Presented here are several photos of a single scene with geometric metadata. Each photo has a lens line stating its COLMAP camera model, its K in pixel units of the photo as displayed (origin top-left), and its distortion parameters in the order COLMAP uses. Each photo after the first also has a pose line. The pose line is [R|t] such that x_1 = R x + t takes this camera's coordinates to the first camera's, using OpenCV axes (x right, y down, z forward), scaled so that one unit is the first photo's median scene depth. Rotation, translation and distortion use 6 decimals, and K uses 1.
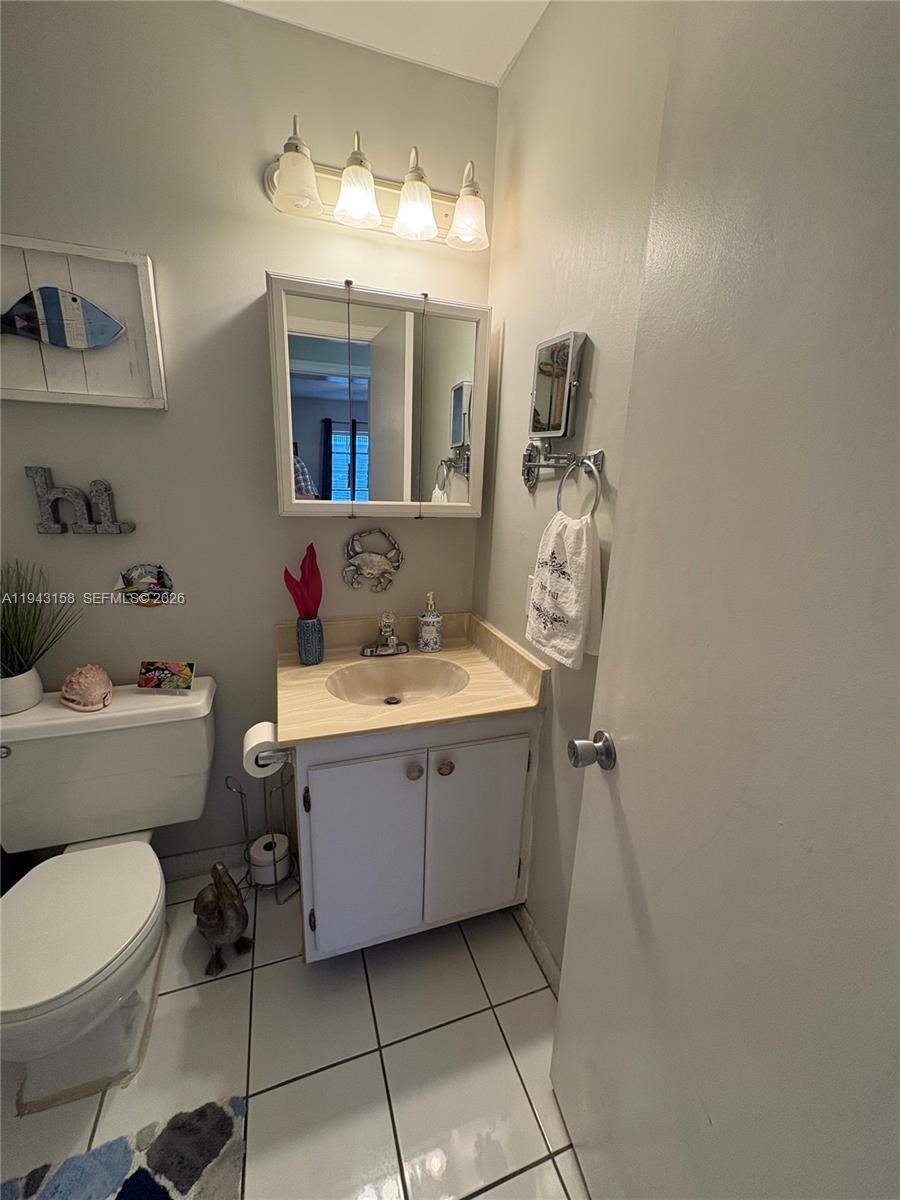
lens RADIAL K [[477.4, 0, 448.9], [0, 477.4, 601.3], [0, 0, 1]] dist [-0.000324, 0.000026]
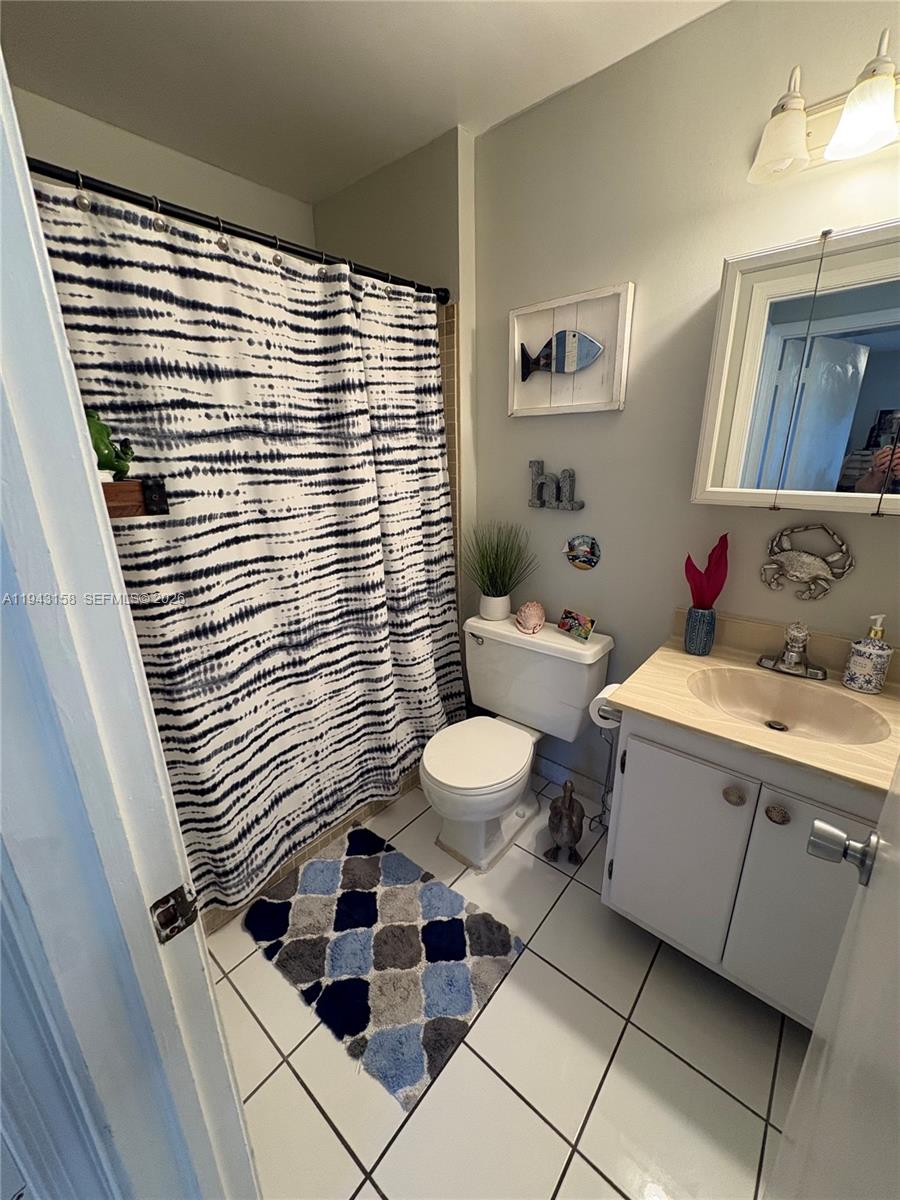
lens RADIAL K [[477.4, 0, 448.9], [0, 477.4, 601.3], [0, 0, 1]] dist [-0.000324, 0.000026]
pose [[0.510651, 0.222658, -0.830457, 0.276529], [-0.190695, 0.971160, 0.143123, -0.021338], [0.838374, 0.085278, 0.538384, 0.030217]]
